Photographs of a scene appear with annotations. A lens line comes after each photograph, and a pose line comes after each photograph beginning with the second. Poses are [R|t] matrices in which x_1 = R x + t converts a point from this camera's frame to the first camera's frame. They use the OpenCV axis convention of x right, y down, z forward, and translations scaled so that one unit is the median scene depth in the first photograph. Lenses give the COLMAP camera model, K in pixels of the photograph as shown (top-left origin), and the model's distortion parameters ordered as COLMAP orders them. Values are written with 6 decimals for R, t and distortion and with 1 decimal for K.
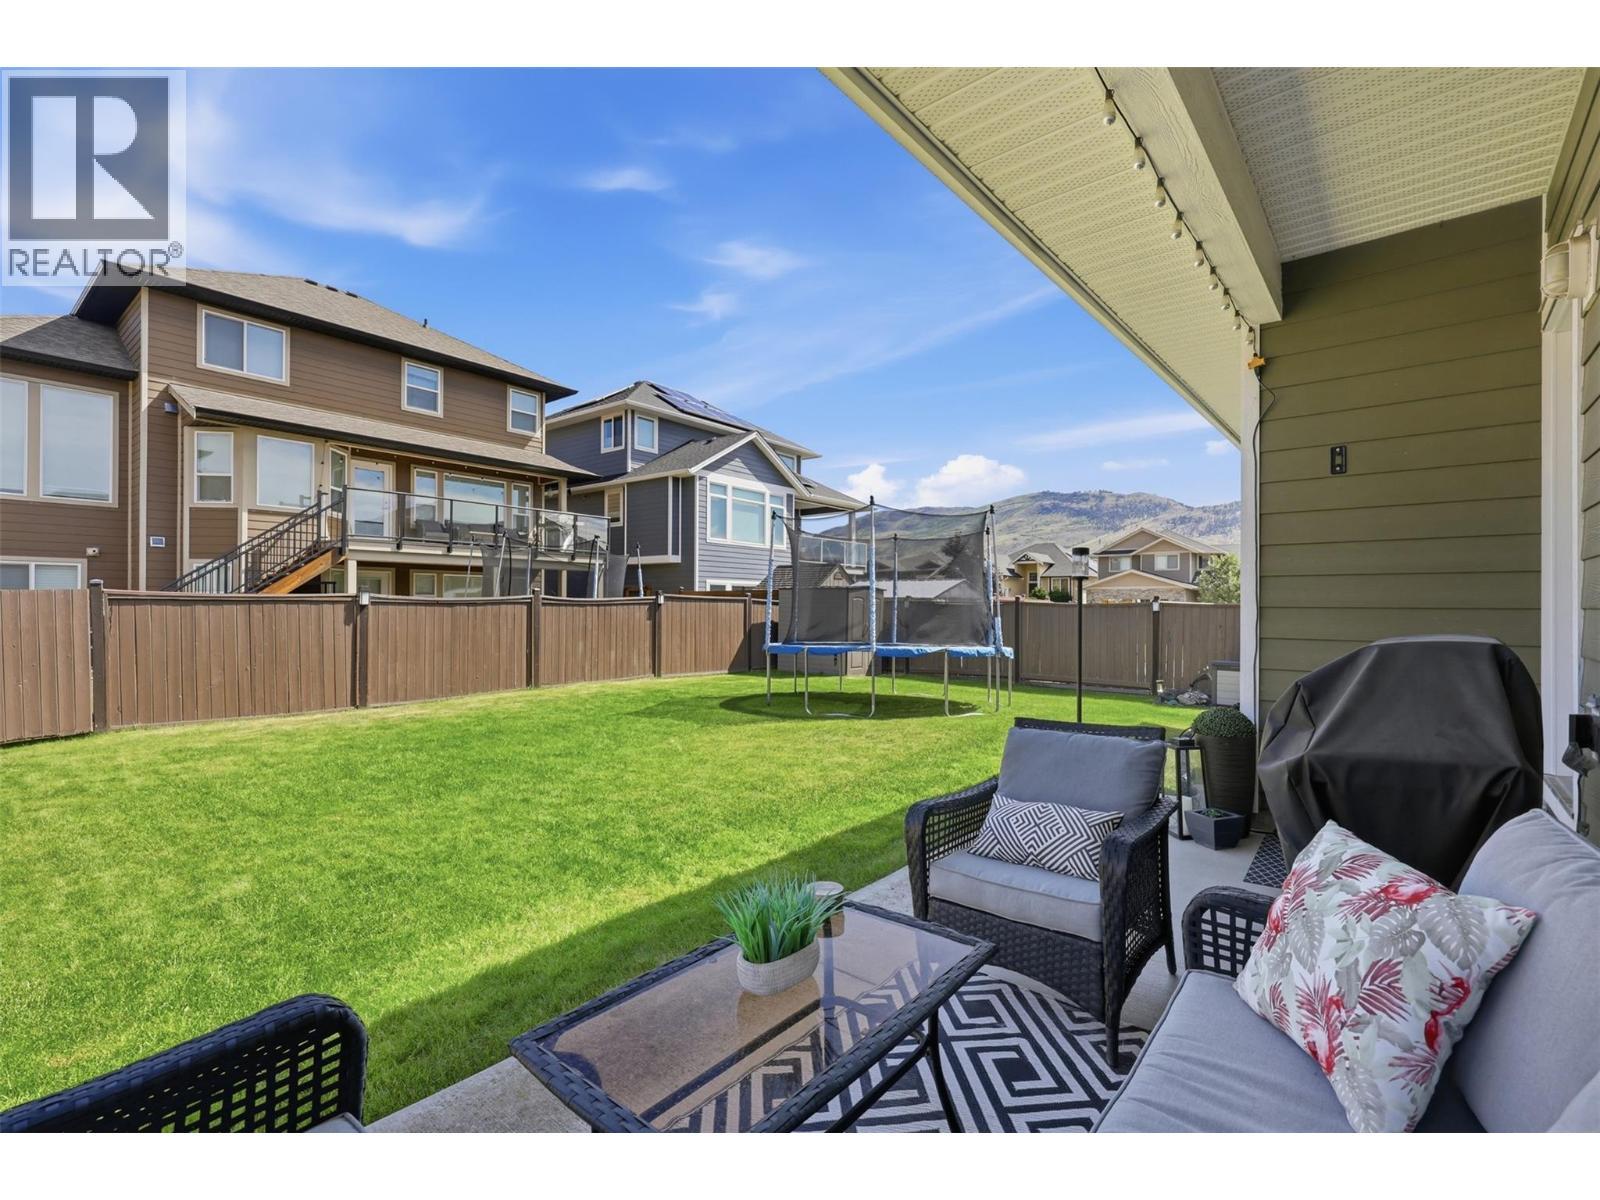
lens RADIAL K [[709.1, 0, 799.0], [0, 709.1, 603.6], [0, 0, 1]] dist [0.000557, 0.001810]
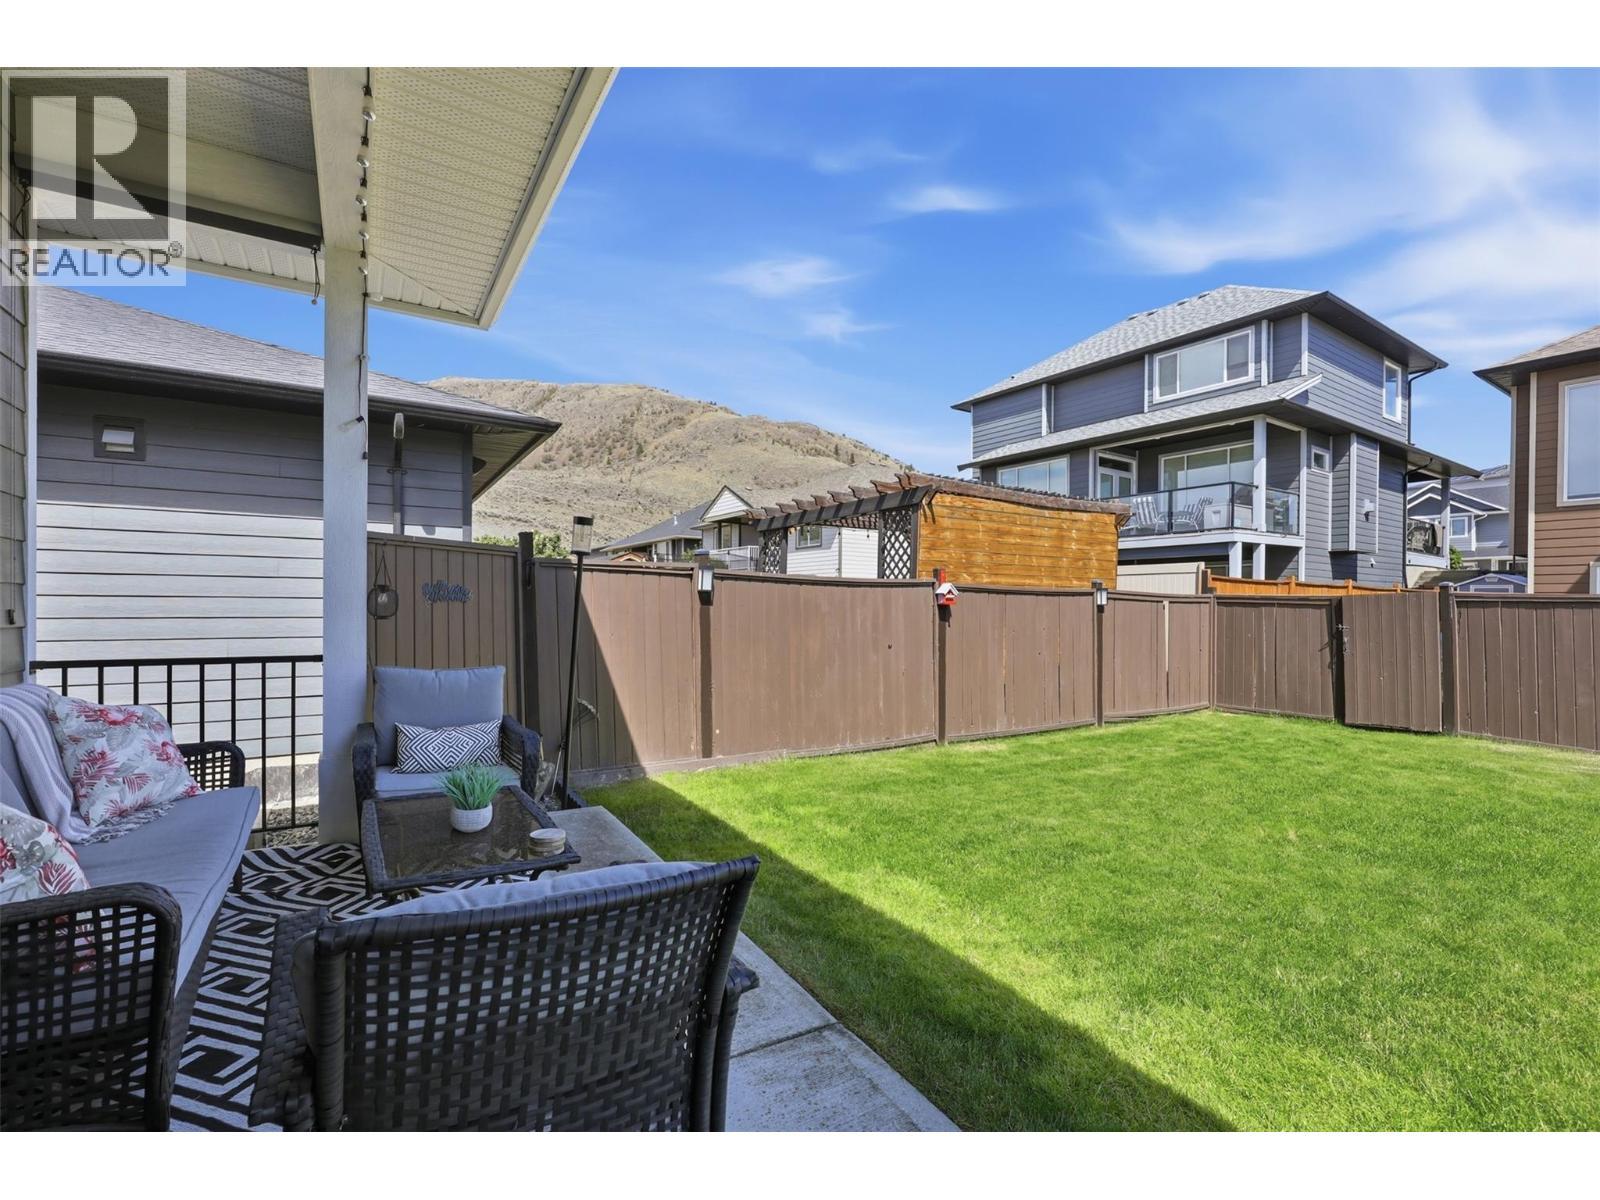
lens RADIAL K [[709.1, 0, 802.0], [0, 709.1, 602.1], [0, 0, 1]] dist [0.000557, 0.001810]
pose [[-0.297580, -0.008581, -0.954658, 0.398220], [-0.010025, 0.999933, -0.005863, 0.015390], [0.954644, 0.007826, -0.297646, 0.687392]]
